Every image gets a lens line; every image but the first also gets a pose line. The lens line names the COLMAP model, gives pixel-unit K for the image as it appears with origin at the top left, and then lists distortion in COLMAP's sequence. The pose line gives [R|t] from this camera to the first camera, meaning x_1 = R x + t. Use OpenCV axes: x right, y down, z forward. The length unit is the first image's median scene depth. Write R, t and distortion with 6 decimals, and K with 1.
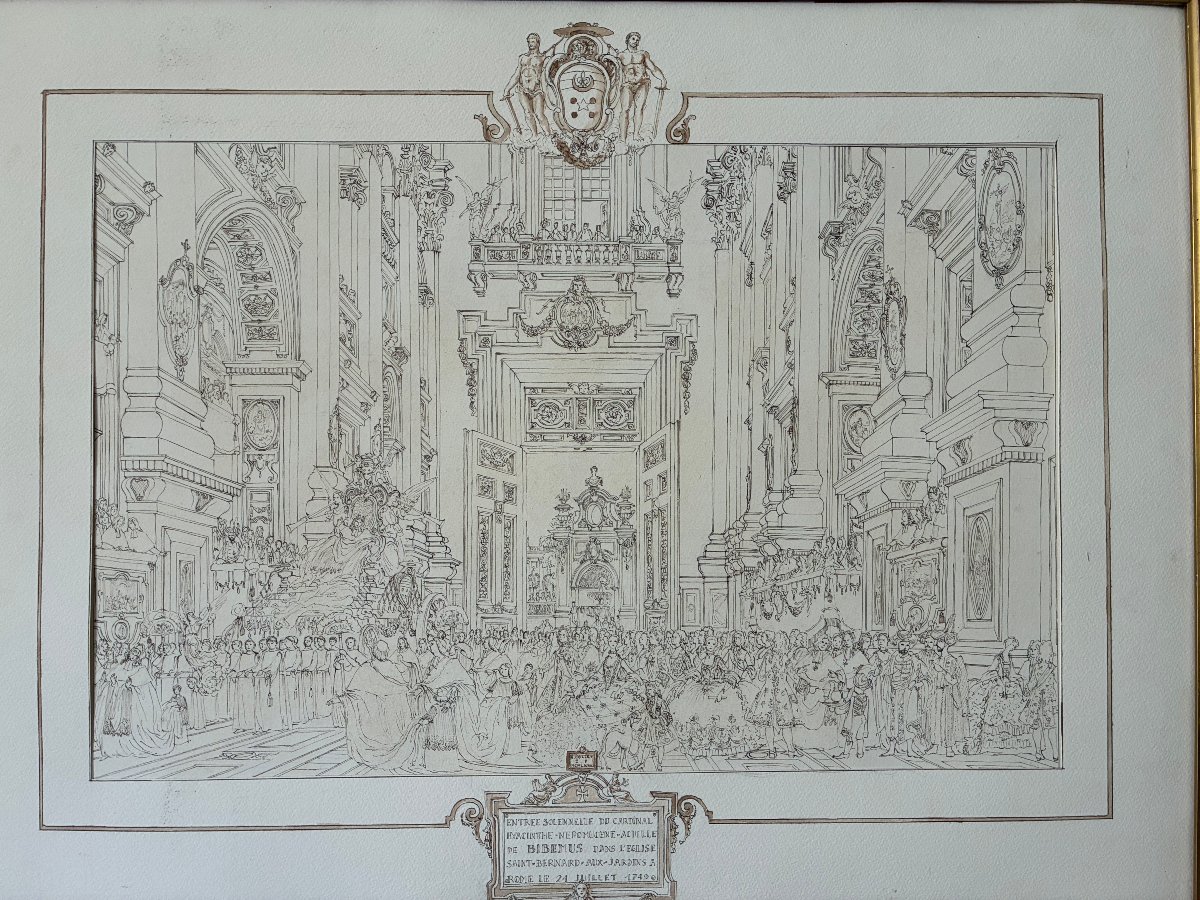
lens RADIAL K [[897.2, 0, 600.0], [0, 897.2, 450.0], [0, 0, 1]] dist [0.025378, -0.045415]
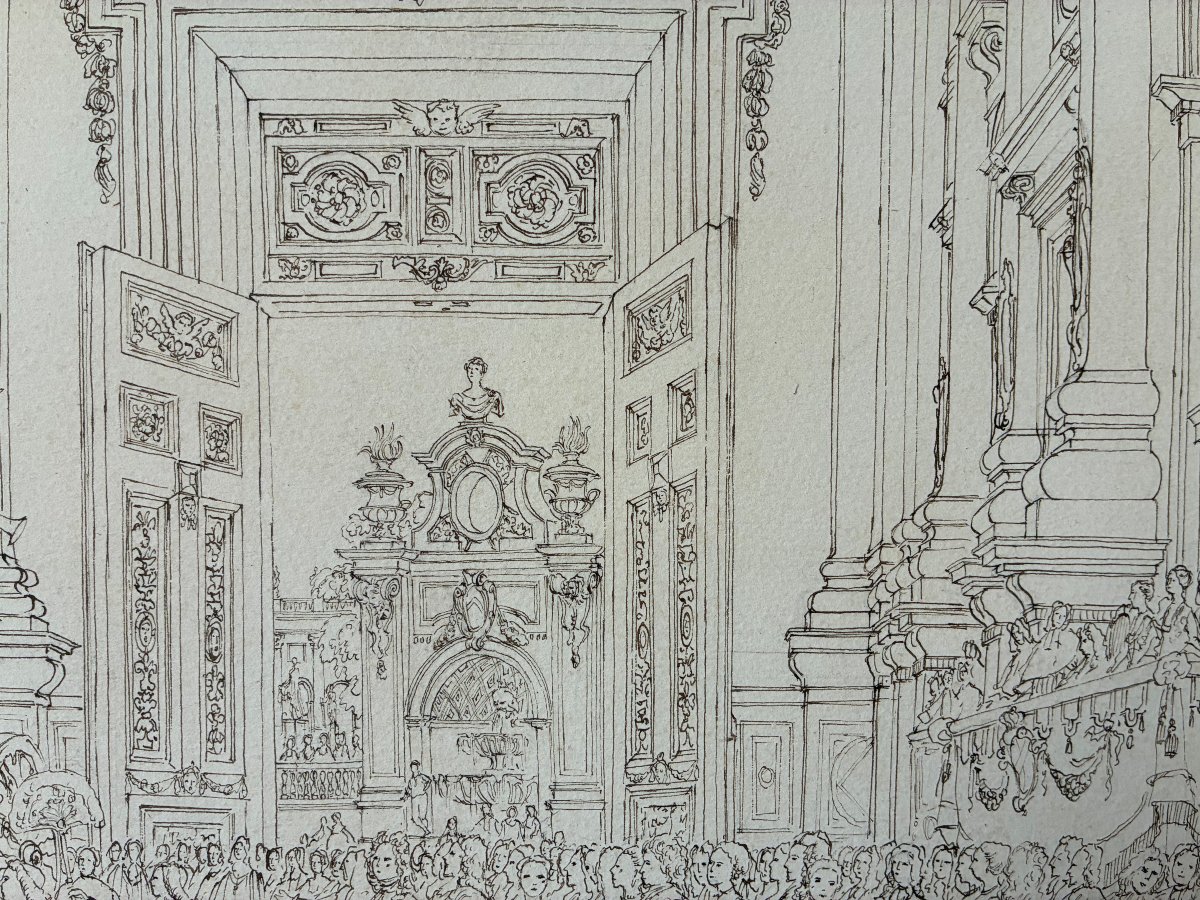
lens RADIAL K [[897.2, 0, 600.0], [0, 897.2, 450.0], [0, 0, 1]] dist [0.025378, -0.045415]
pose [[0.999997, -0.000454, 0.002203, 0.038665], [0.000362, 0.999137, 0.041532, 0.038963], [-0.002220, -0.041531, 0.999135, 0.668152]]
